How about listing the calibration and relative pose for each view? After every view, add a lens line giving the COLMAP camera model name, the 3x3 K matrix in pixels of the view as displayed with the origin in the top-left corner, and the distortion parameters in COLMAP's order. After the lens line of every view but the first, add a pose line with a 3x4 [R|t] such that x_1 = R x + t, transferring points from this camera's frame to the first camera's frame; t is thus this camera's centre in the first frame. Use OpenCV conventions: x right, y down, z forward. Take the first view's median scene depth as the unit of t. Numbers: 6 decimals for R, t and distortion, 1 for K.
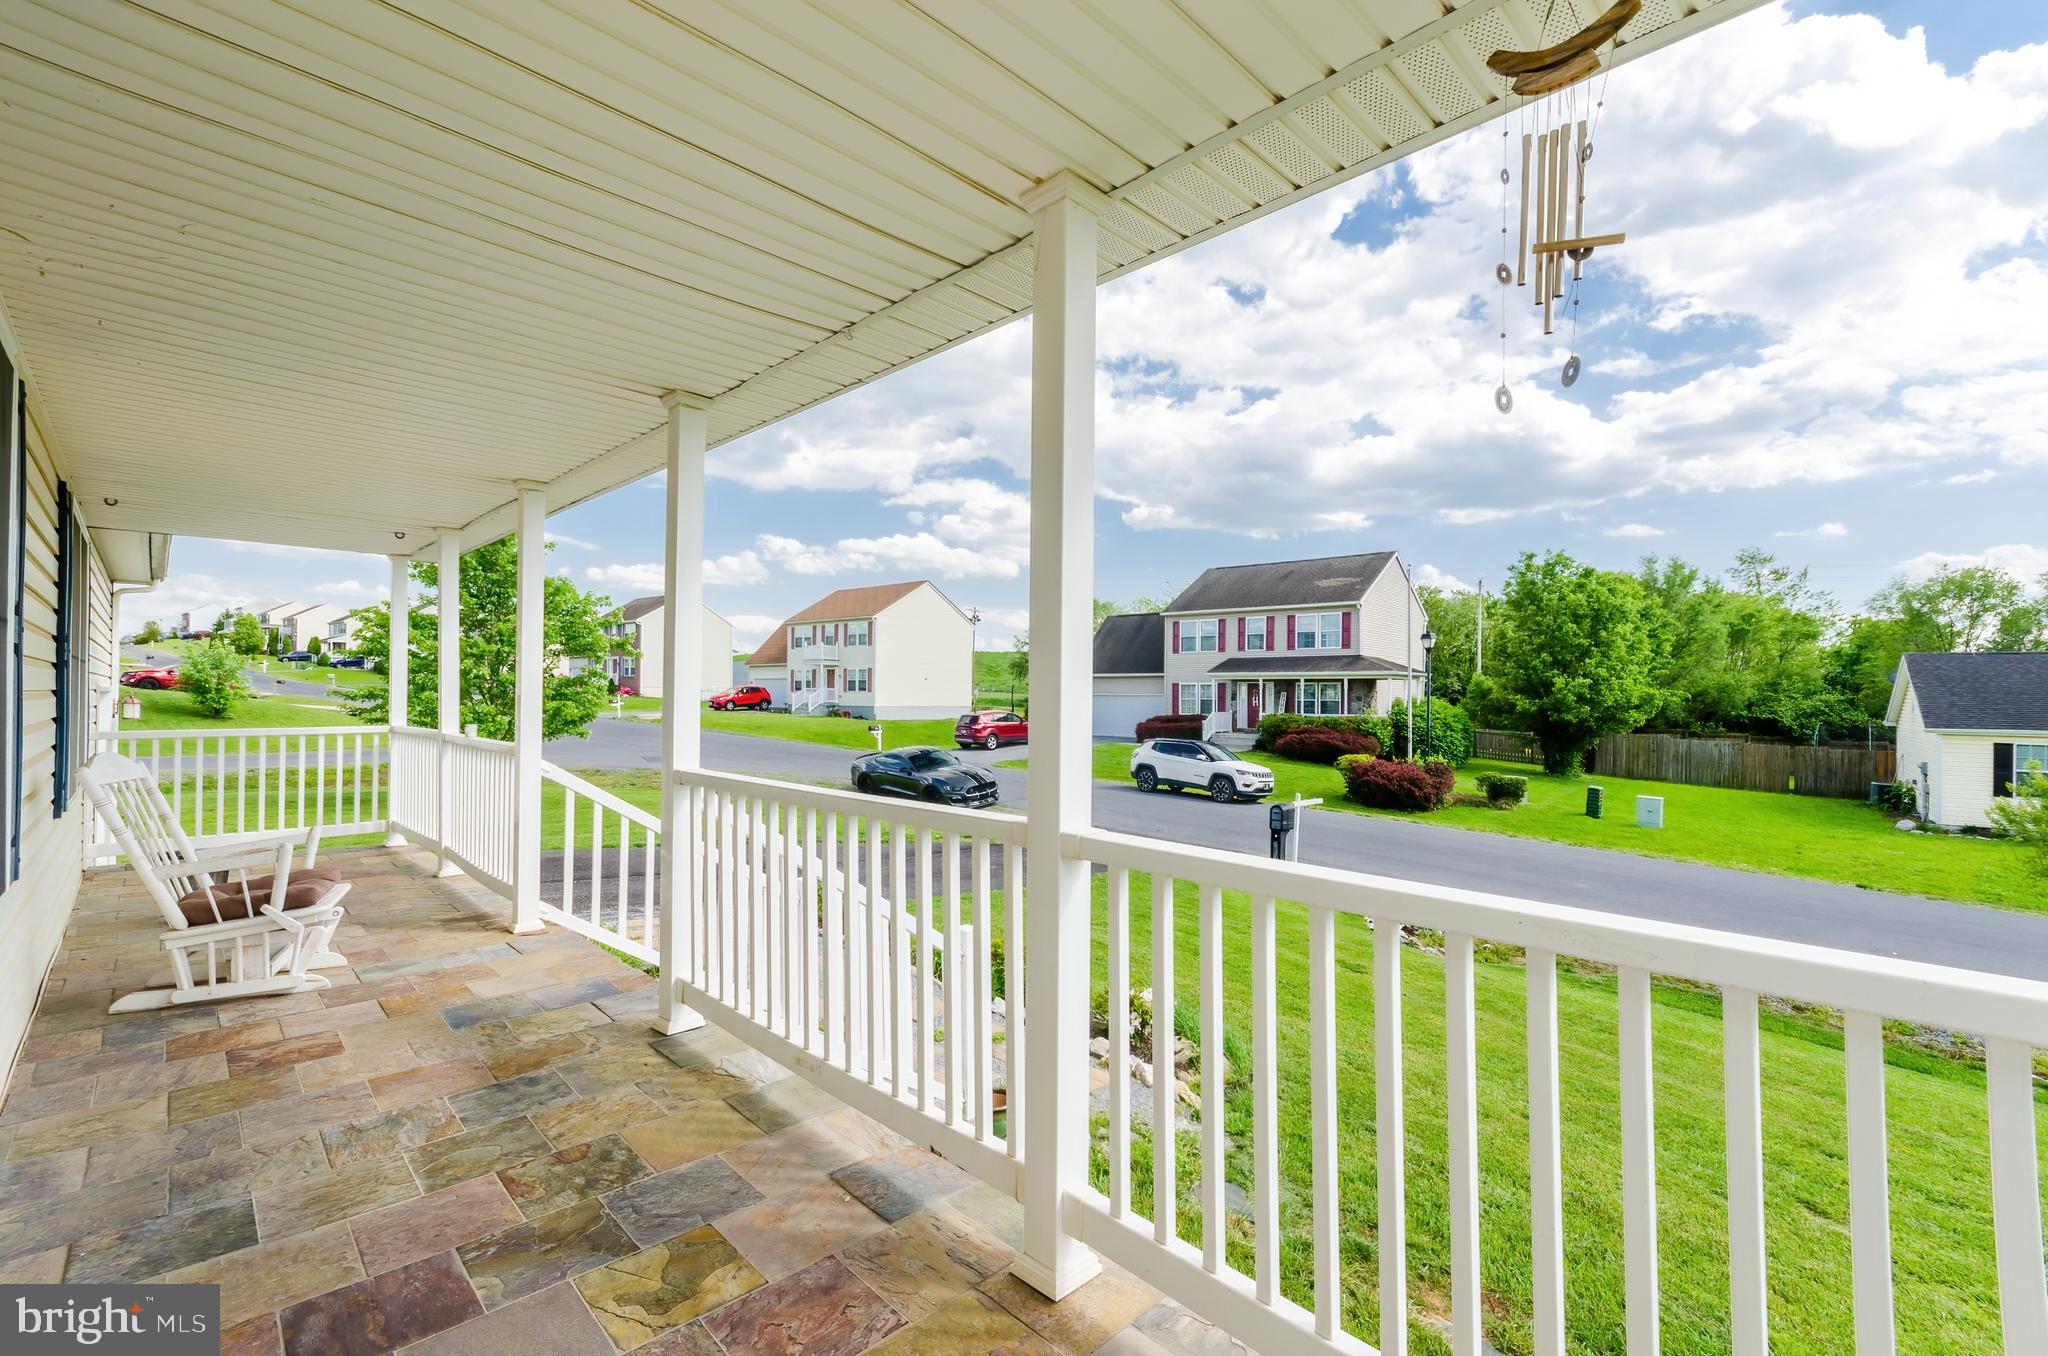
lens RADIAL K [[892.2, 0, 1053.9], [0, 892.2, 691.7], [0, 0, 1]] dist [0.003397, 0.000082]
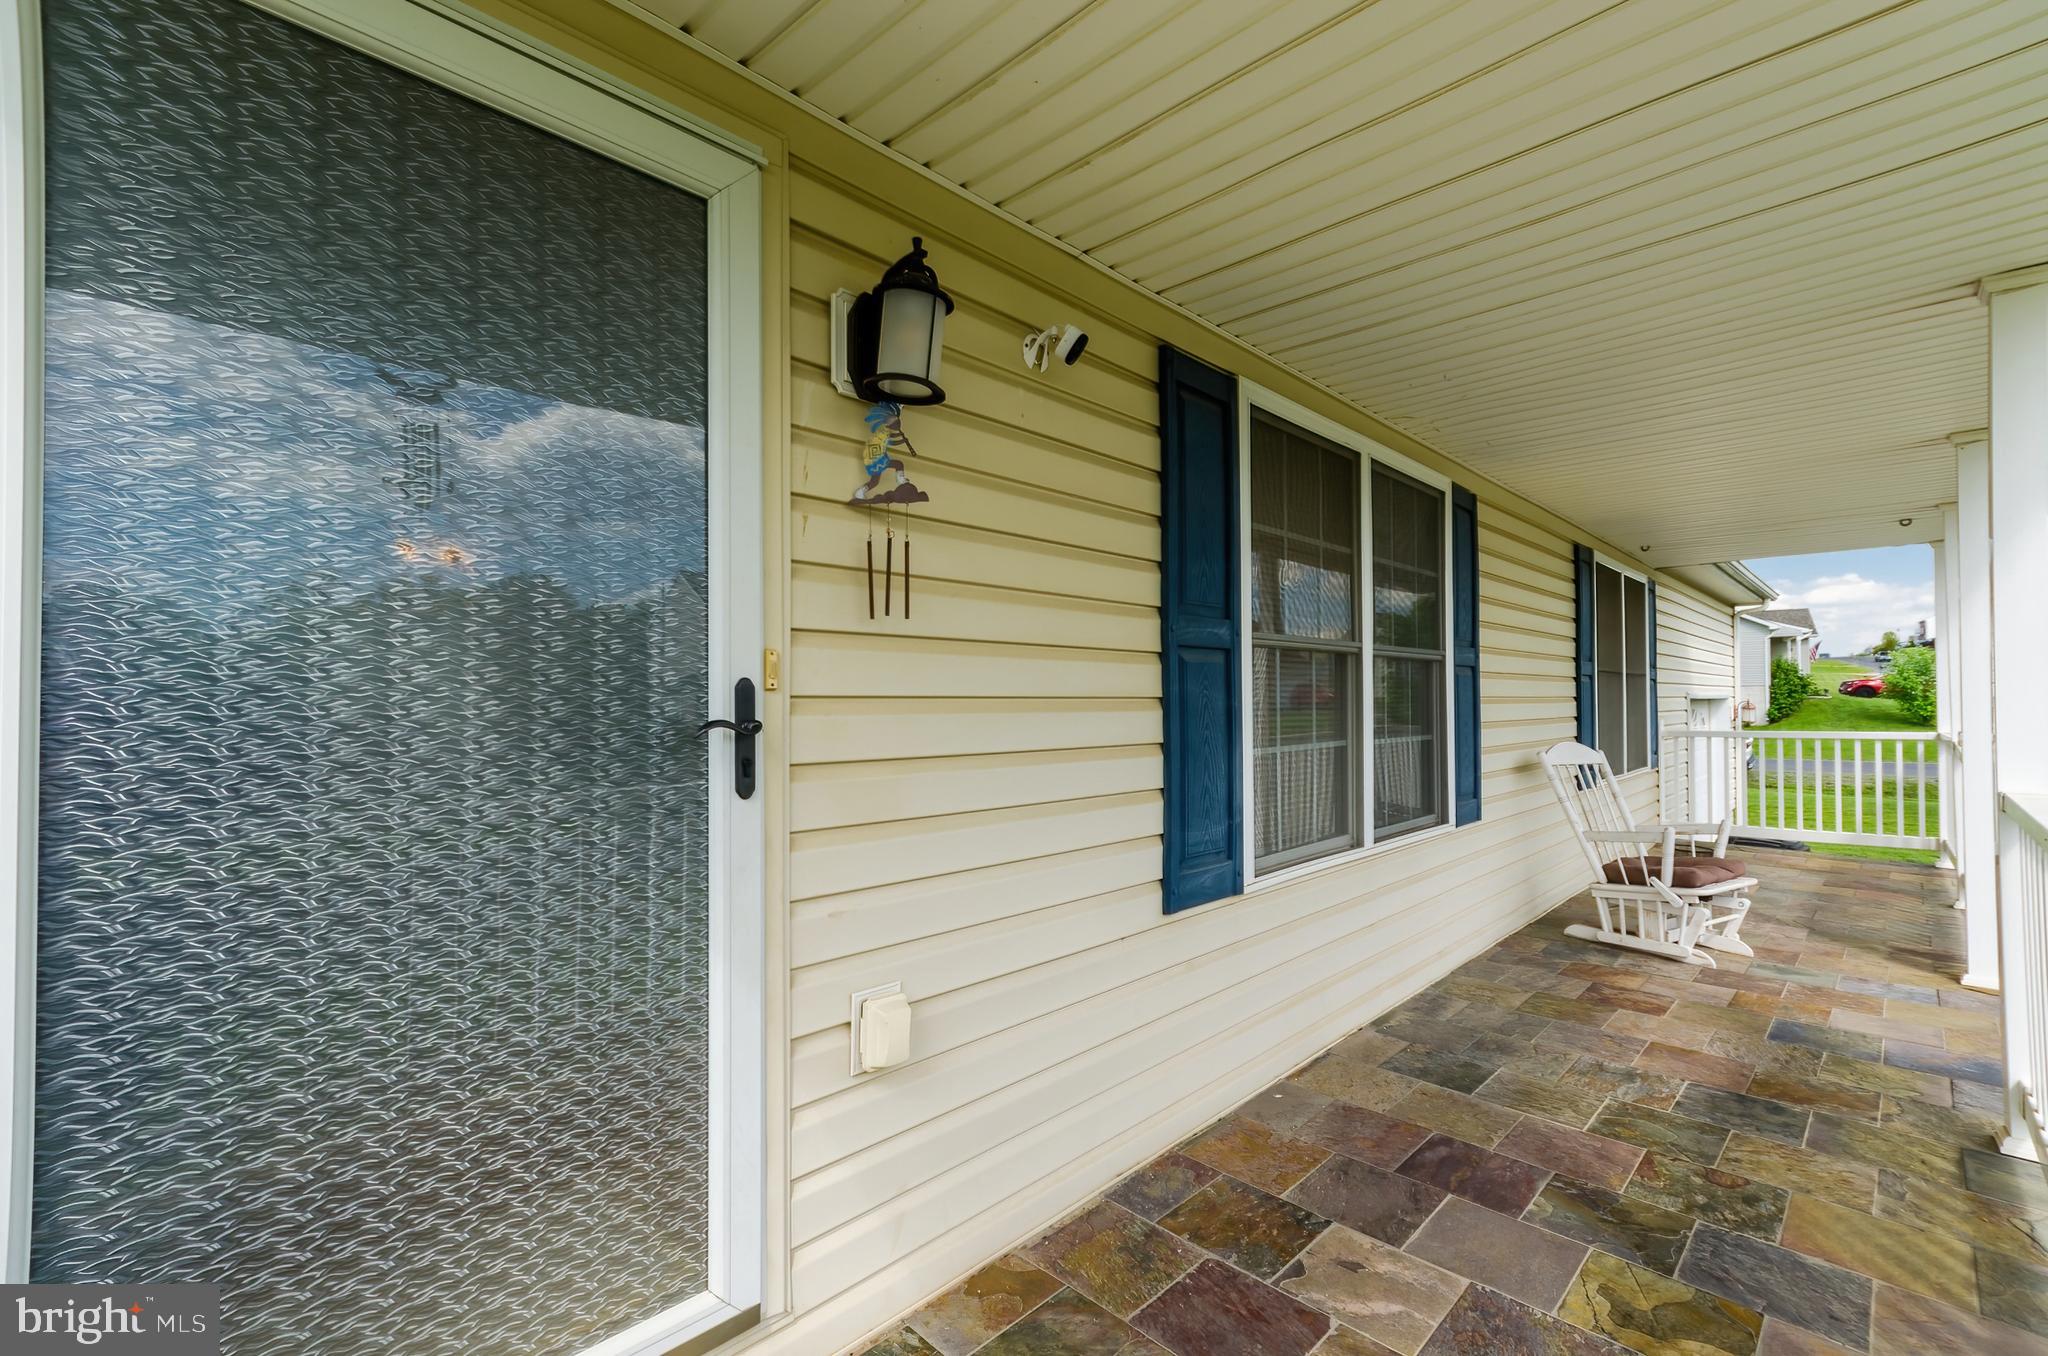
lens RADIAL K [[892.2, 0, 1053.9], [0, 892.2, 691.7], [0, 0, 1]] dist [0.003397, 0.000082]
pose [[0.029075, -0.018561, -0.999405, 0.279512], [0.009999, 0.999783, -0.018277, 0.009392], [0.999527, -0.009462, 0.029255, 0.191195]]
